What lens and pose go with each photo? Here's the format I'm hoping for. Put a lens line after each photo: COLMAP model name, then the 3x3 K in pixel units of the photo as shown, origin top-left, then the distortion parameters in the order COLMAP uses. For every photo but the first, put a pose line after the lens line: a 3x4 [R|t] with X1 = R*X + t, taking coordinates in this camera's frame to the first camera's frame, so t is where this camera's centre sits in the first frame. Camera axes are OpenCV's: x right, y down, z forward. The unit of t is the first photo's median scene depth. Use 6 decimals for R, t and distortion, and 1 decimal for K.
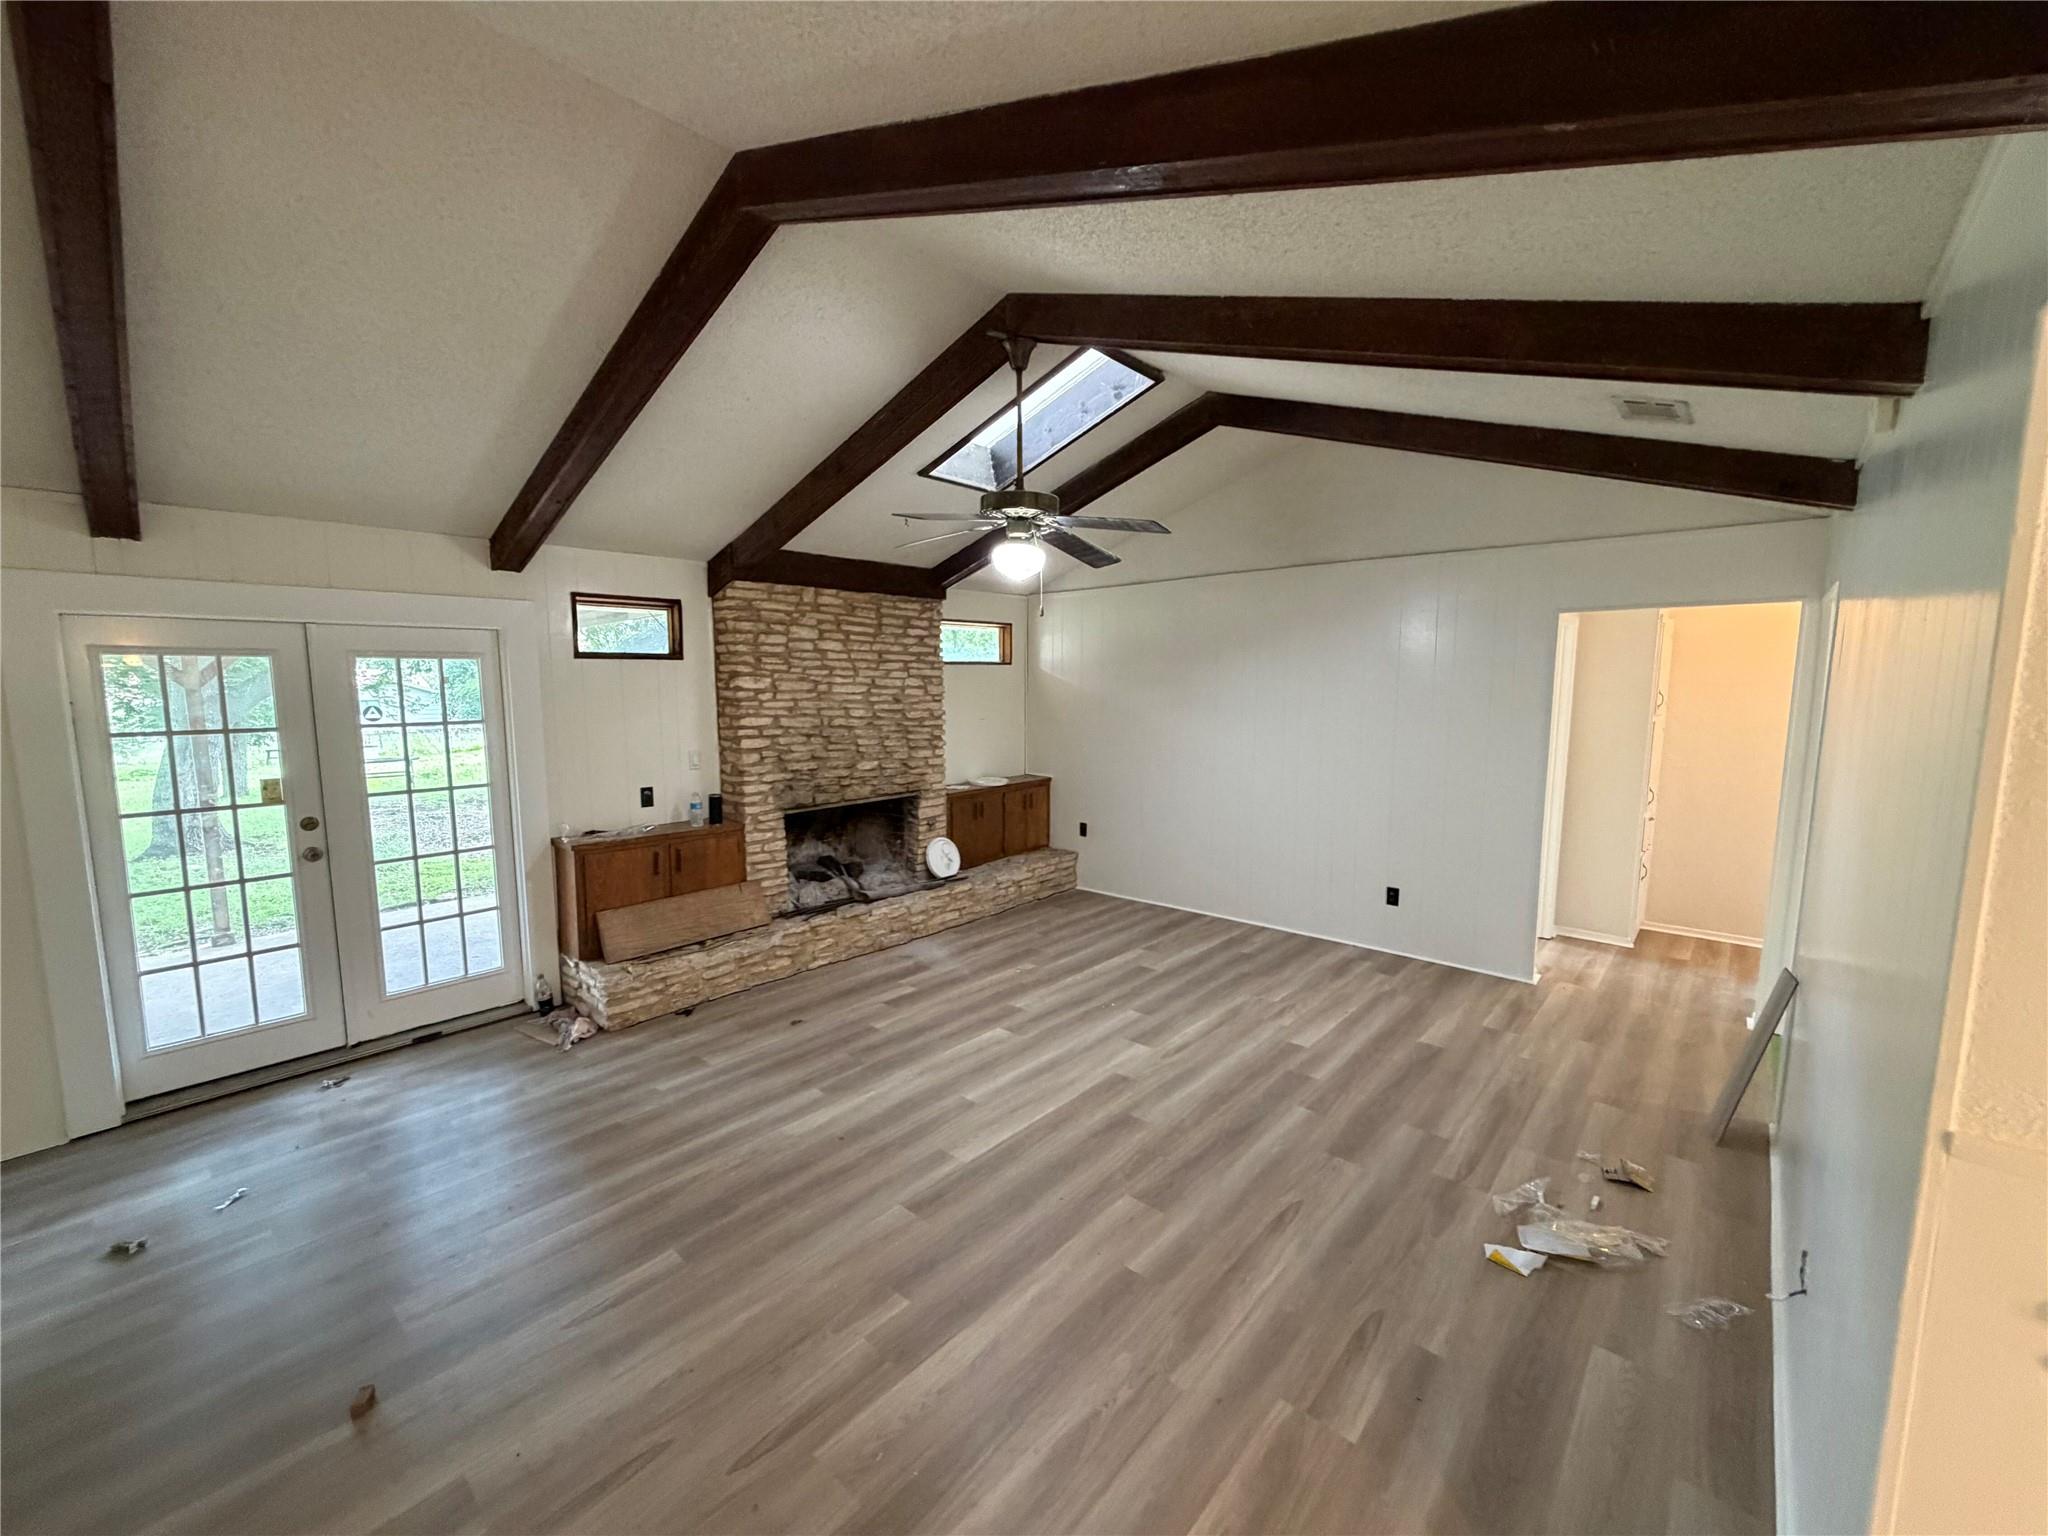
lens RADIAL K [[809.2, 0, 1021.7], [0, 809.2, 768.7], [0, 0, 1]] dist [-0.002474, 0.001047]
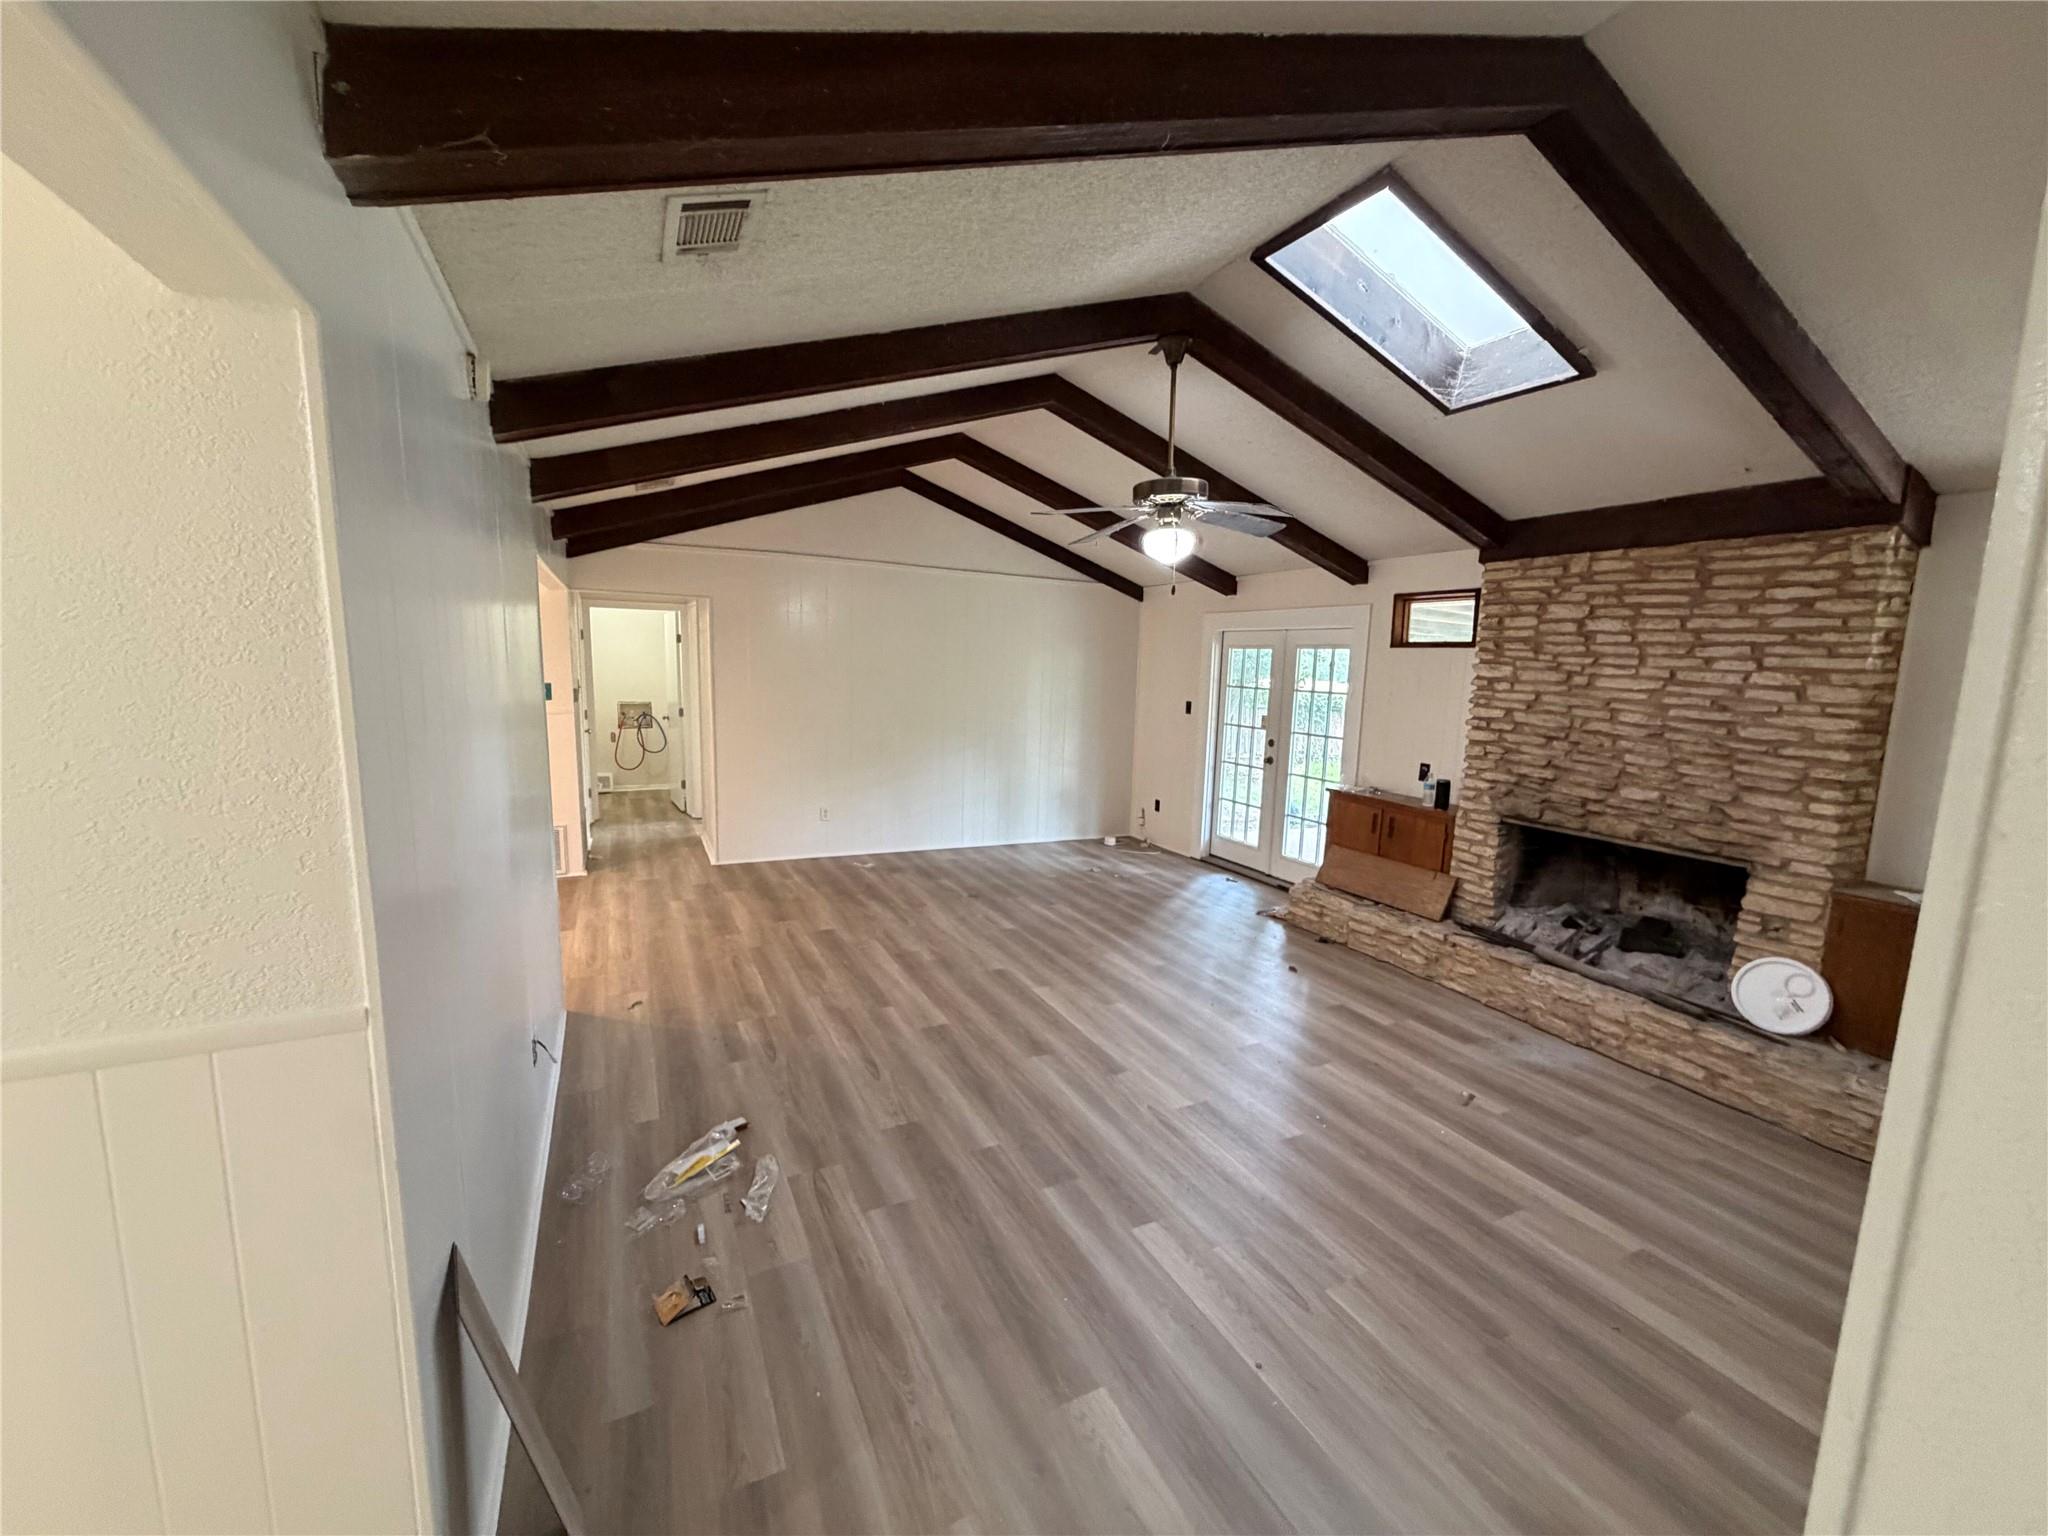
lens RADIAL K [[809.2, 0, 1019.1], [0, 809.2, 769.5], [0, 0, 1]] dist [-0.002474, 0.001047]
pose [[-0.368400, 0.118400, -0.922097, 0.710689], [-0.130481, 0.975454, 0.177381, -0.086579], [0.920465, 0.185663, -0.343908, 0.813151]]
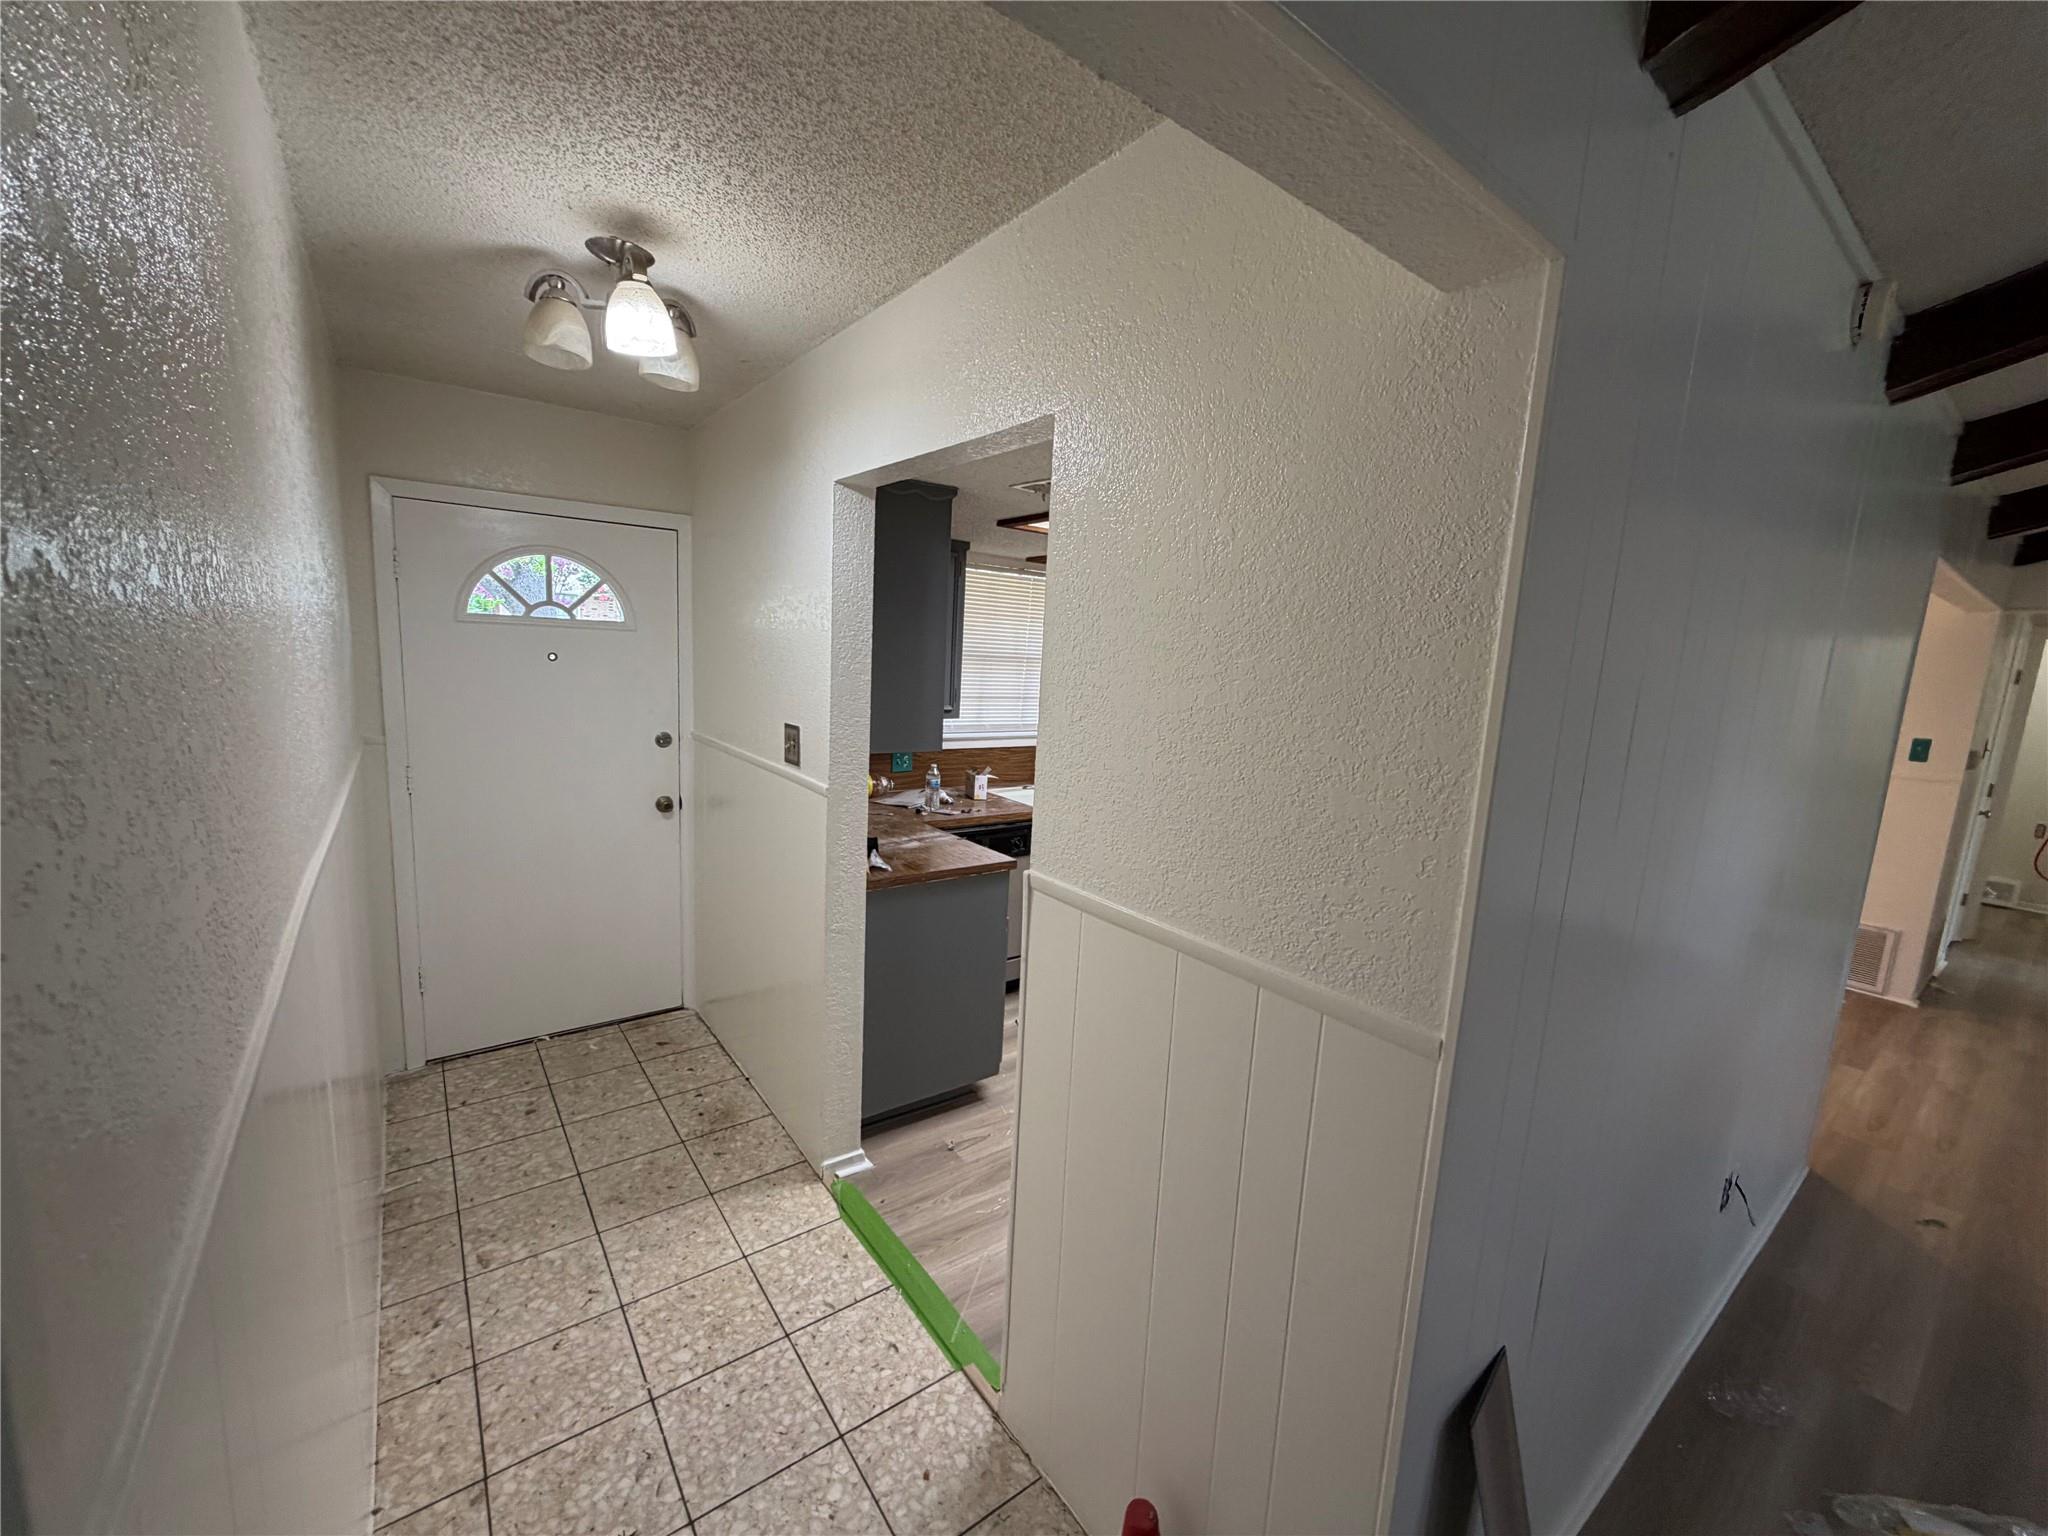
lens RADIAL K [[809.2, 0, 1016.0], [0, 809.2, 768.7], [0, 0, 1]] dist [-0.002474, 0.001047]
pose [[-0.979140, -0.083278, 0.185334, 0.657154], [-0.032687, 0.964827, 0.260846, -0.074972], [-0.200538, 0.249347, -0.947423, 0.781497]]
